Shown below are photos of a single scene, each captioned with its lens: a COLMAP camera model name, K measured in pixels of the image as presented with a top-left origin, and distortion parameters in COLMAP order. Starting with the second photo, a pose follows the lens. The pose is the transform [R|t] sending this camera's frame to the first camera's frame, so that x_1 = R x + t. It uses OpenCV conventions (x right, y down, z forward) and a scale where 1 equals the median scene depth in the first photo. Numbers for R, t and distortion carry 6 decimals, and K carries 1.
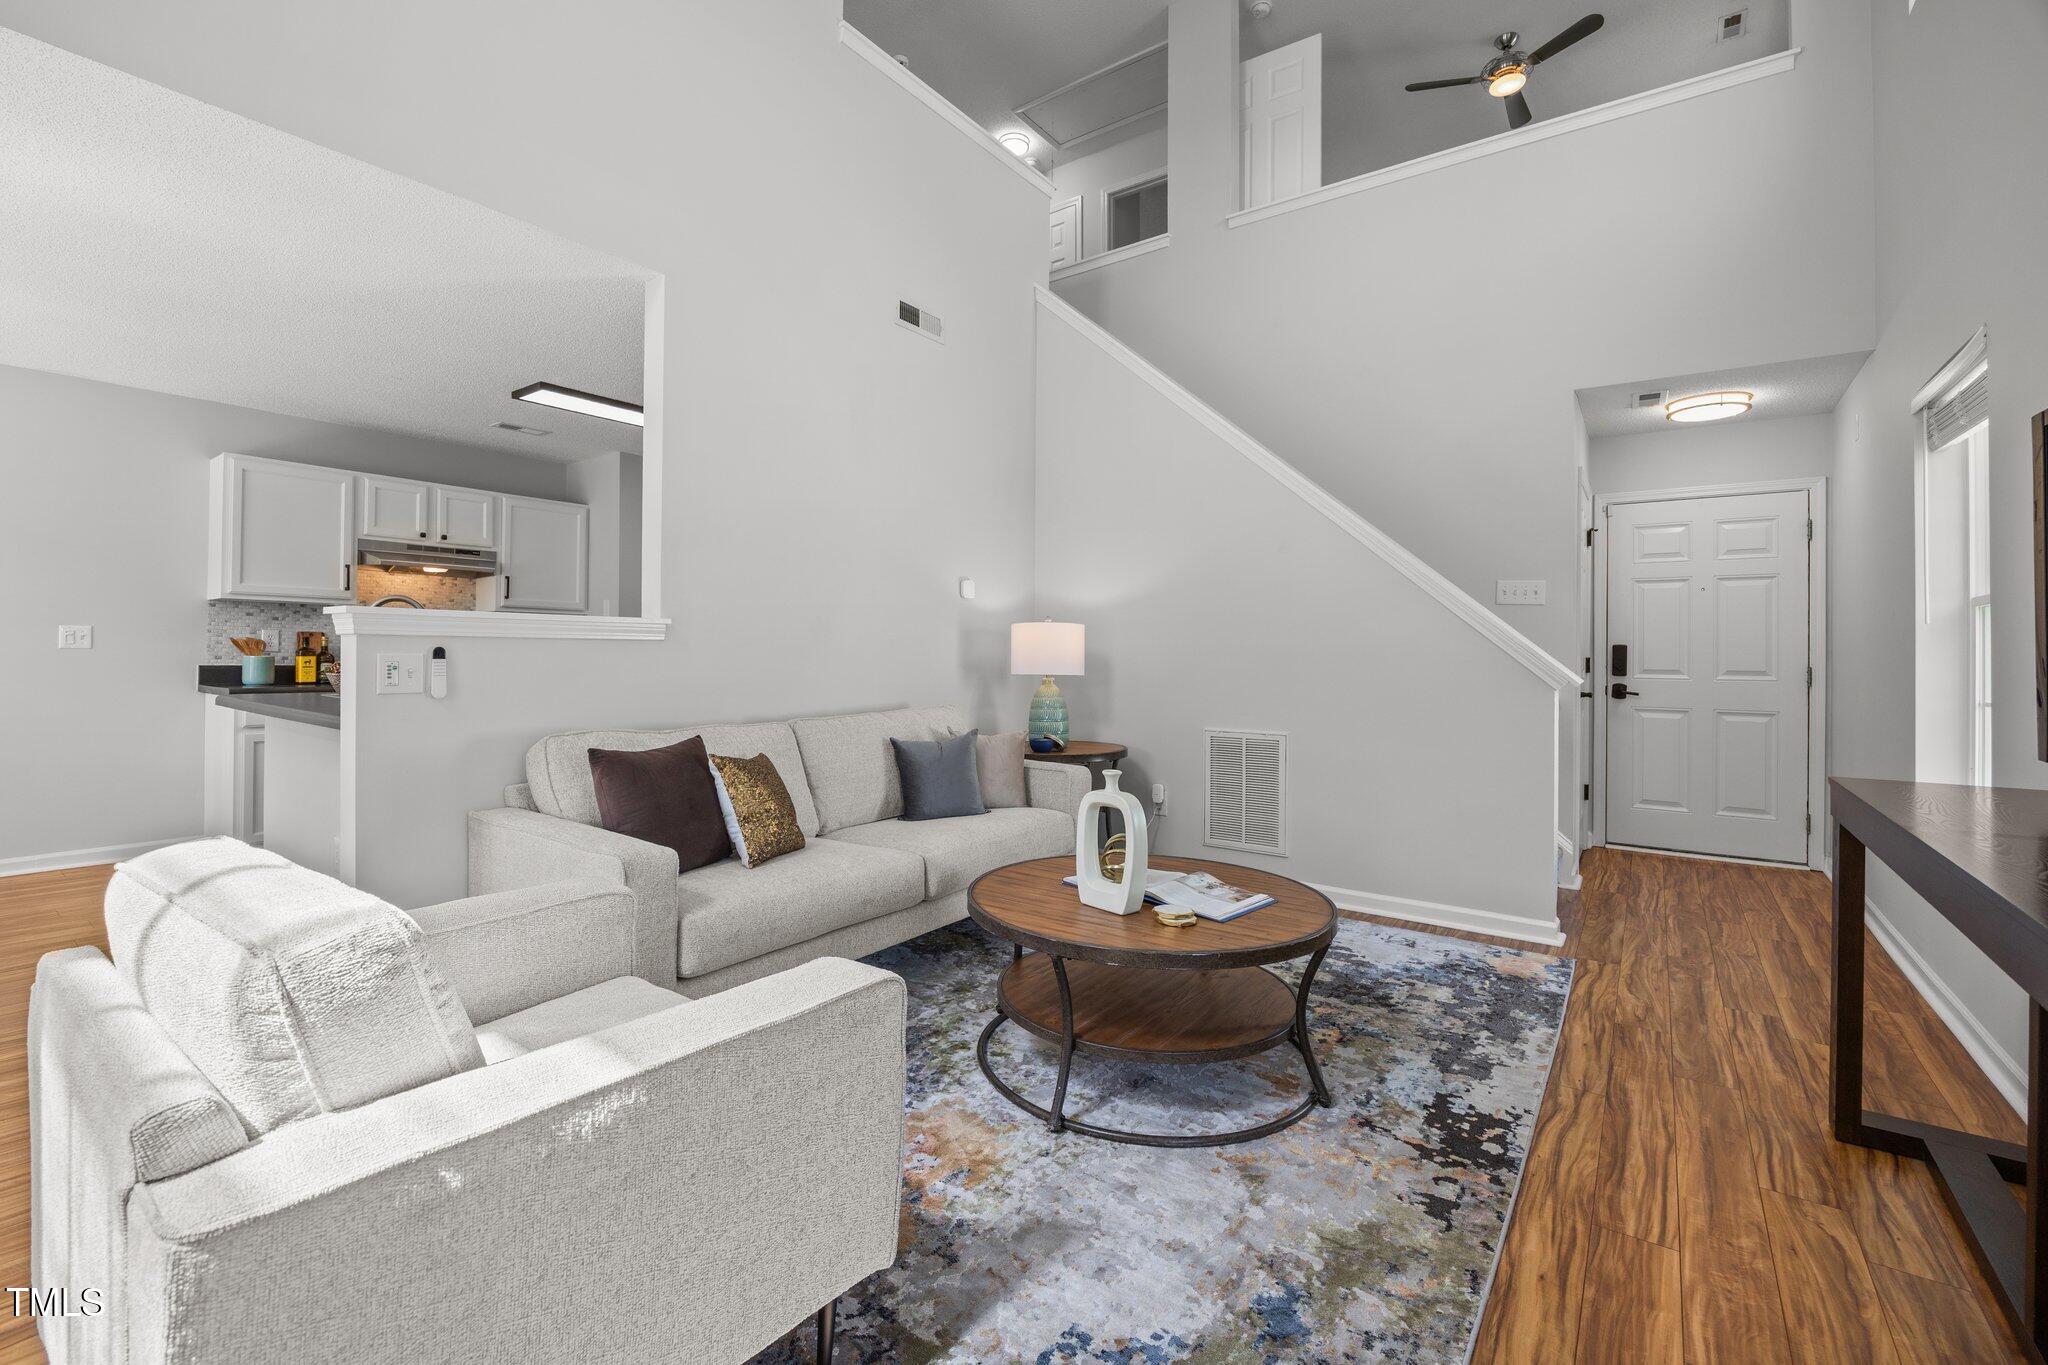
lens RADIAL K [[884.0, 0, 1005.9], [0, 884.0, 650.5], [0, 0, 1]] dist [-0.013990, -0.000721]
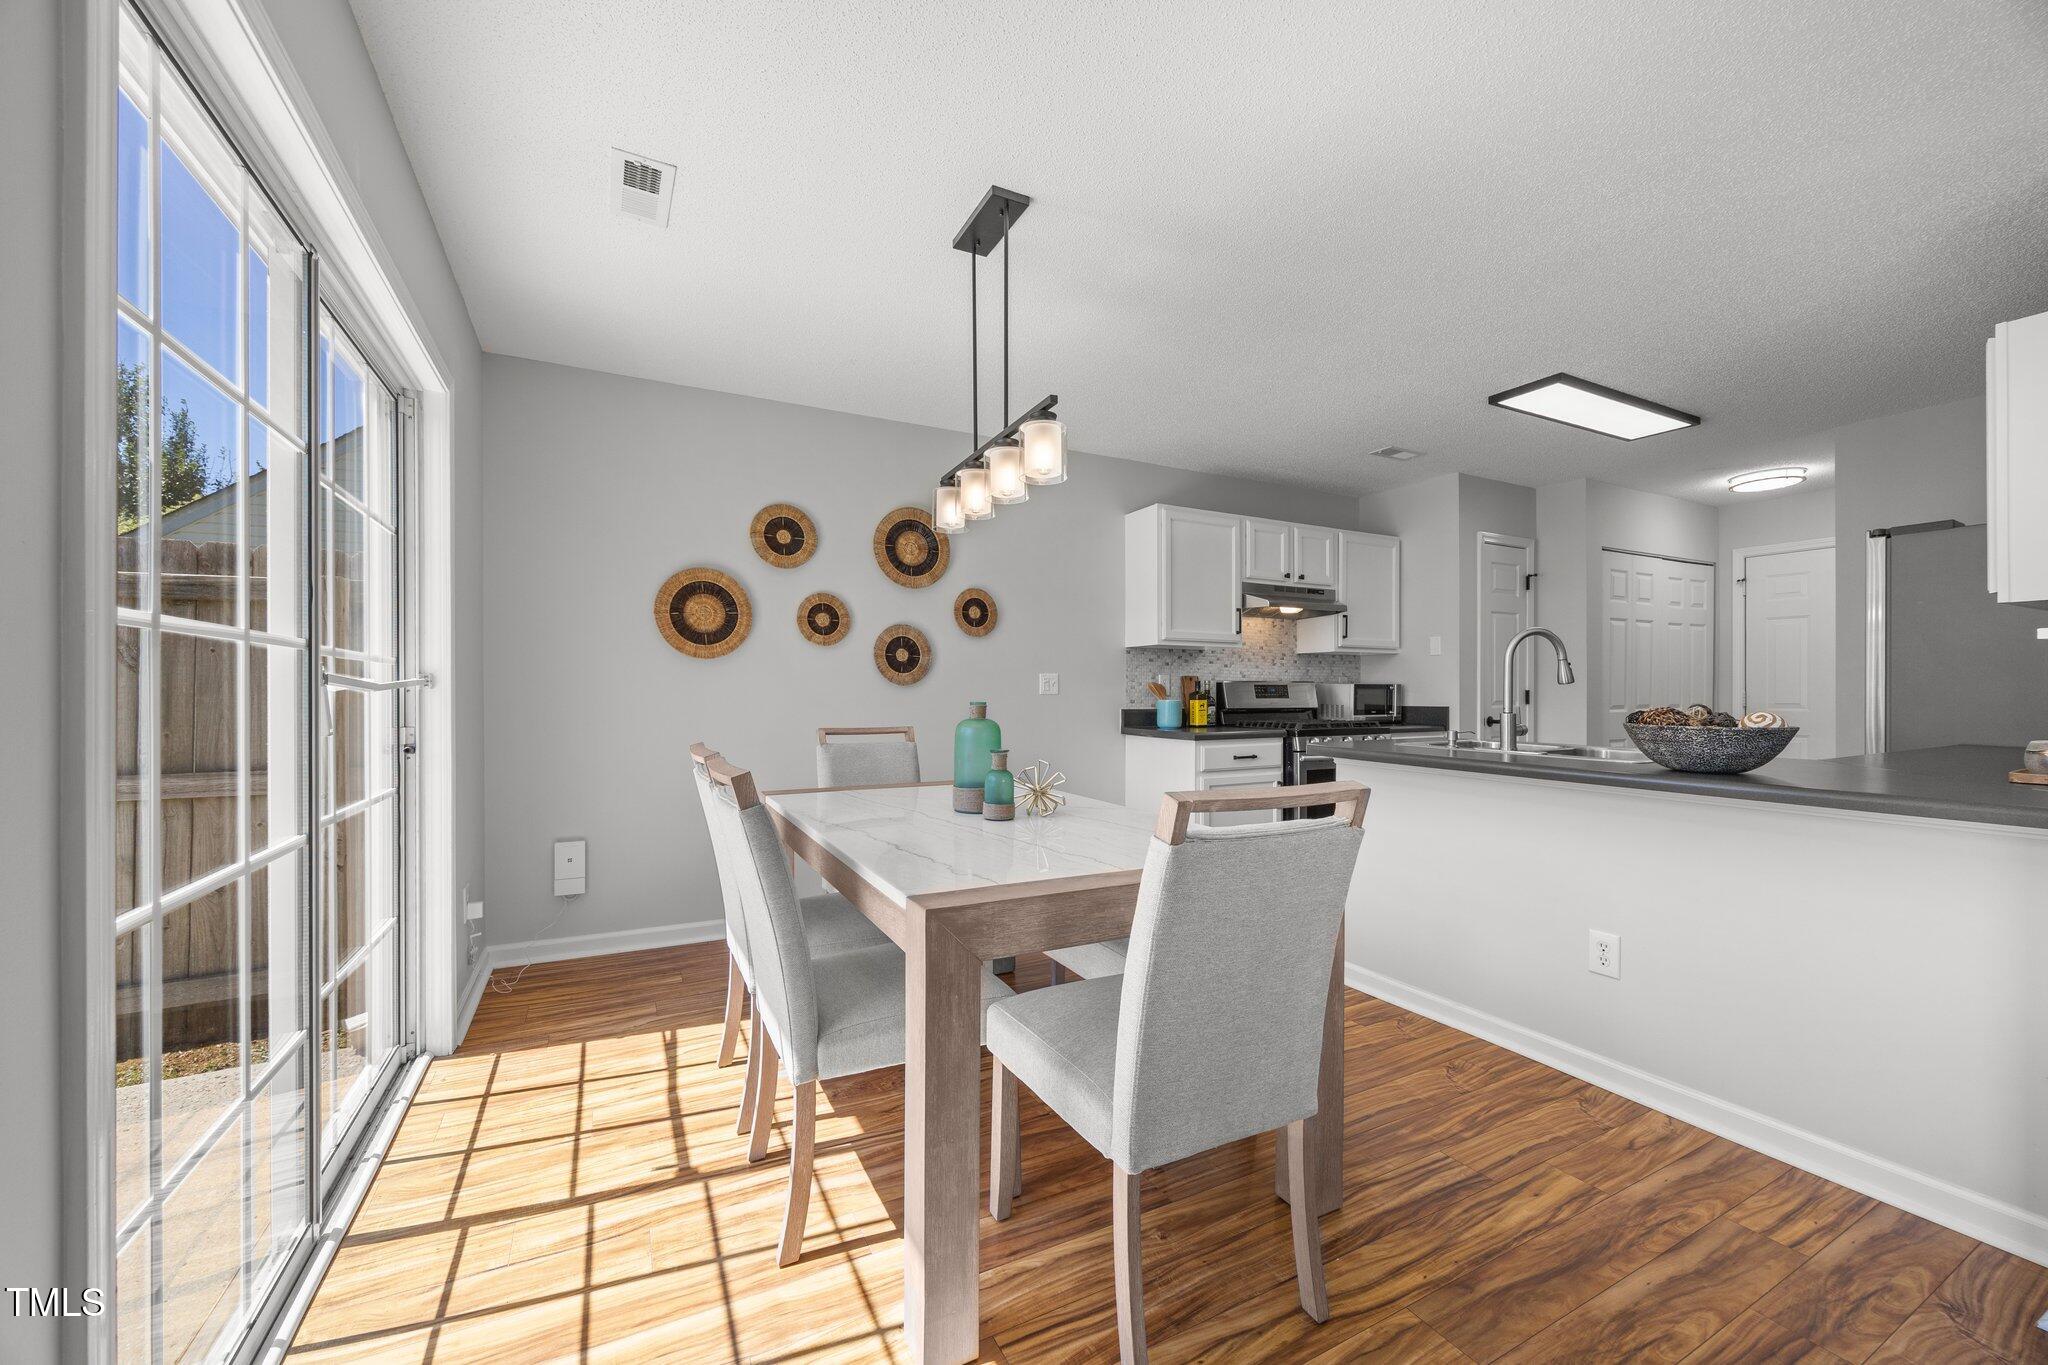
lens RADIAL K [[787.9, 0, 1017.0], [0, 787.9, 691.1], [0, 0, 1]] dist [-0.006264, 0.000577]
pose [[0.894495, -0.007697, -0.447011, -0.568906], [0.009367, 0.999955, 0.001525, -0.006856], [0.446979, -0.005551, 0.894527, 0.079337]]
